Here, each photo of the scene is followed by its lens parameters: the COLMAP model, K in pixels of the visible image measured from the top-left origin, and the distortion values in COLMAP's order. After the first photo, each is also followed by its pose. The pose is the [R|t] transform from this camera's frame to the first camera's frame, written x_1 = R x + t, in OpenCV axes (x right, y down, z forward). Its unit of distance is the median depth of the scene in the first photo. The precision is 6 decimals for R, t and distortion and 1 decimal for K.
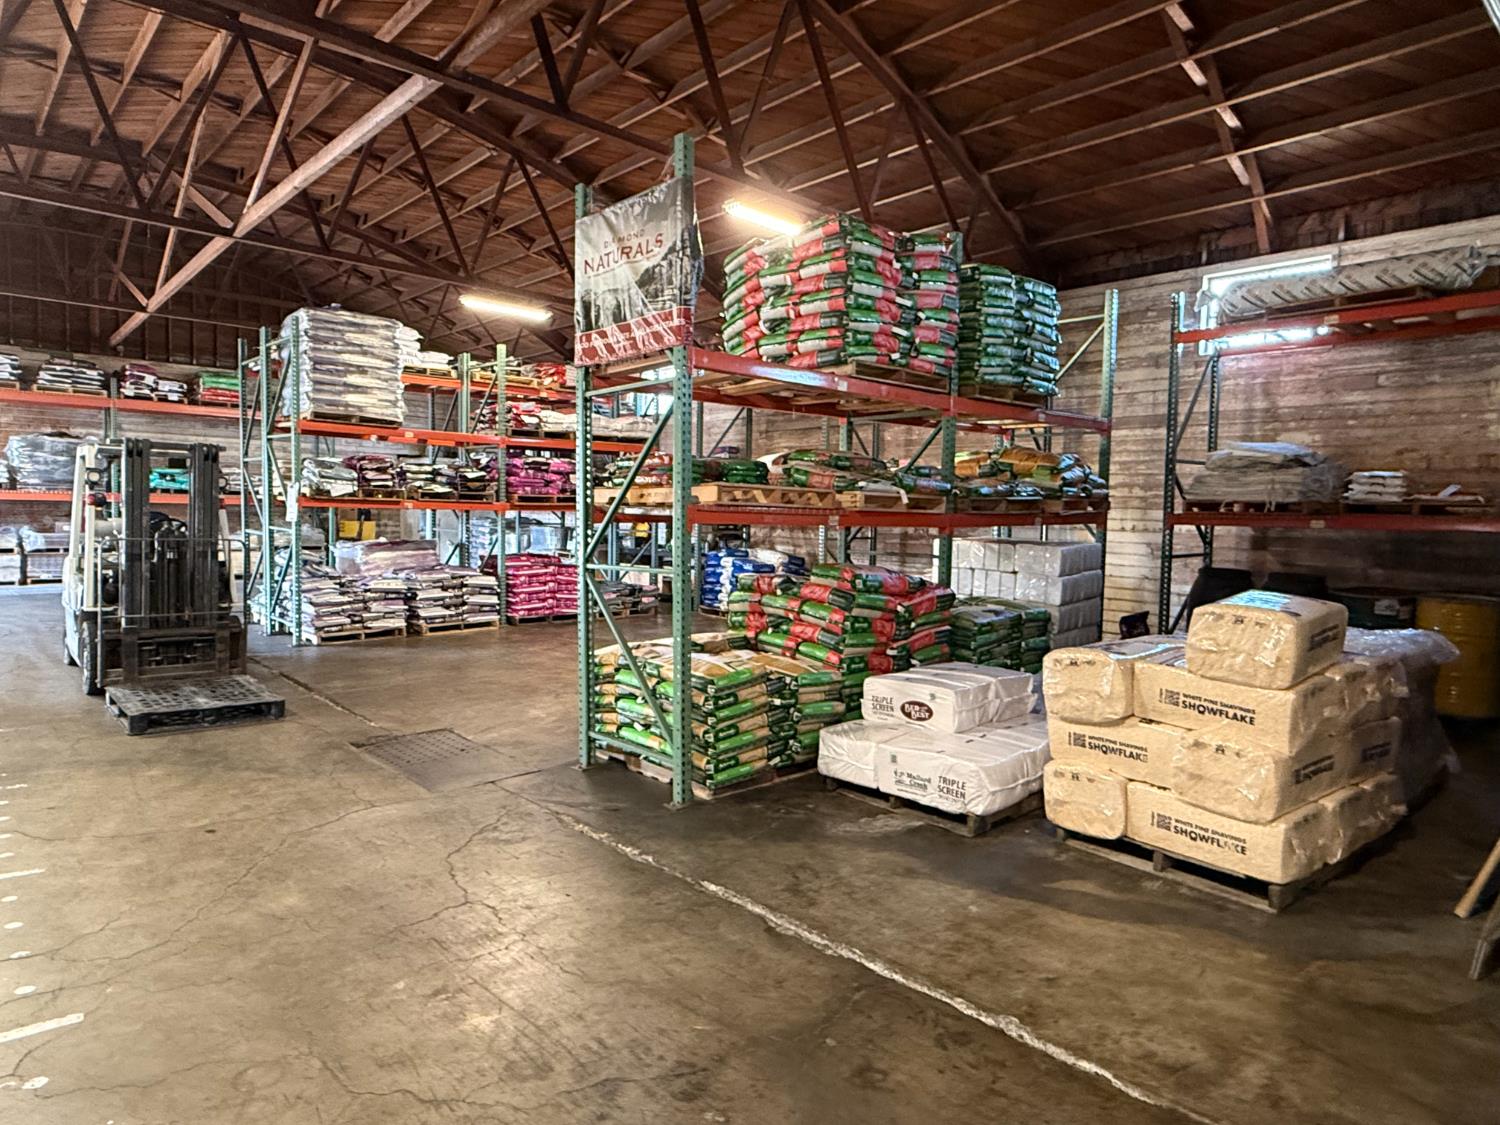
lens RADIAL K [[890.7, 0, 737.9], [0, 890.7, 558.1], [0, 0, 1]] dist [-0.002180, 0.000796]
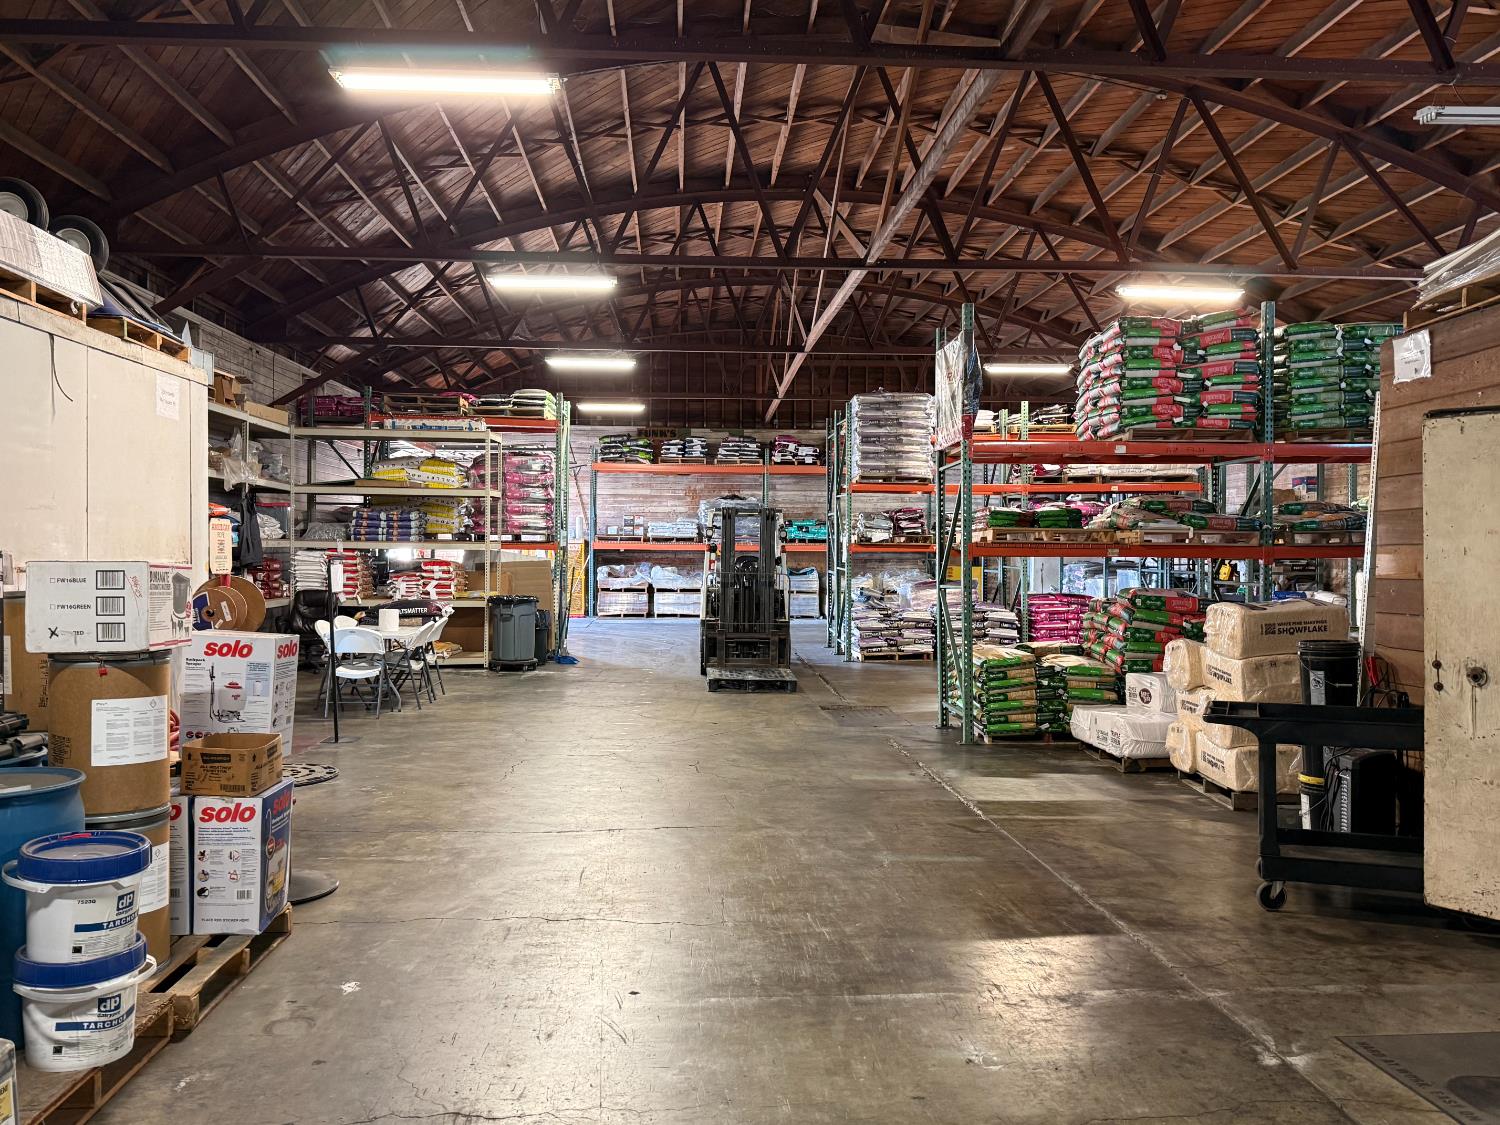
lens RADIAL K [[1175.8, 0, 745.8], [0, 1175.8, 564.1], [0, 0, 1]] dist [0.048400, -0.068621]
pose [[0.773948, -0.008898, -0.633187, 0.447112], [-0.022265, 0.998901, -0.041252, 0.032779], [0.632858, 0.046024, 0.772899, -0.383618]]
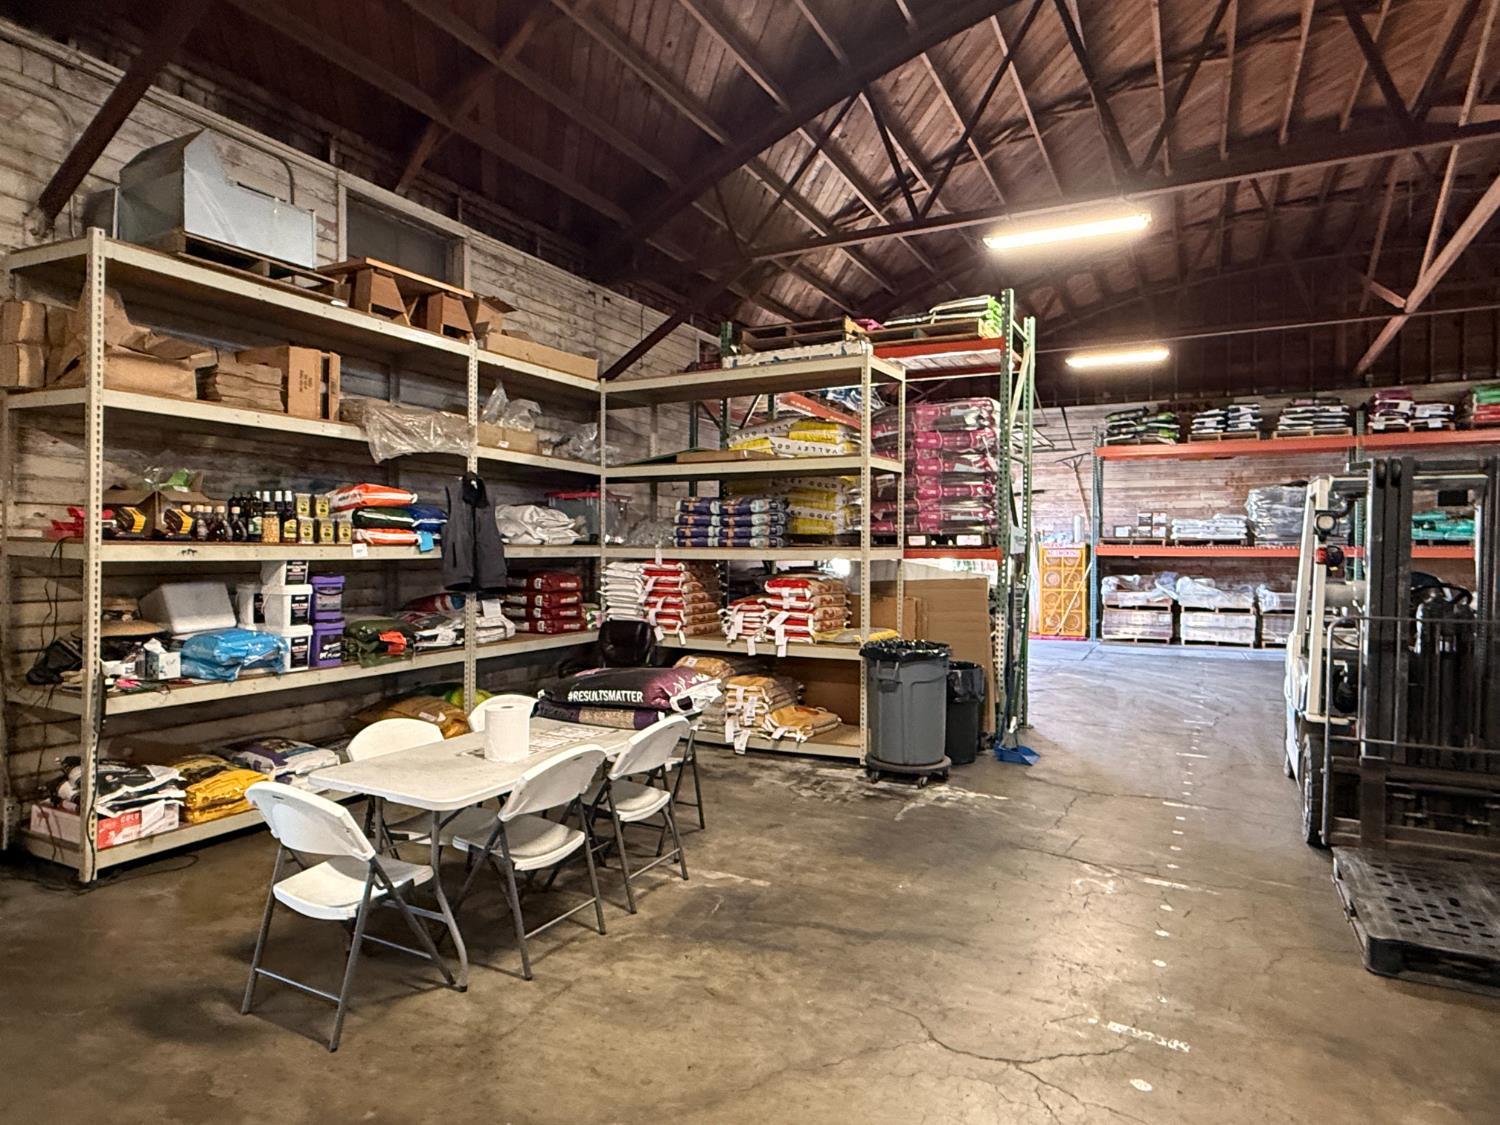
lens RADIAL K [[890.7, 0, 743.1], [0, 890.7, 564.8], [0, 0, 1]] dist [-0.002180, 0.000796]
pose [[0.347354, -0.007582, -0.937703, -0.176145], [-0.042711, 0.998802, -0.023897, -0.017400], [0.936761, 0.048351, 0.346614, 0.255227]]
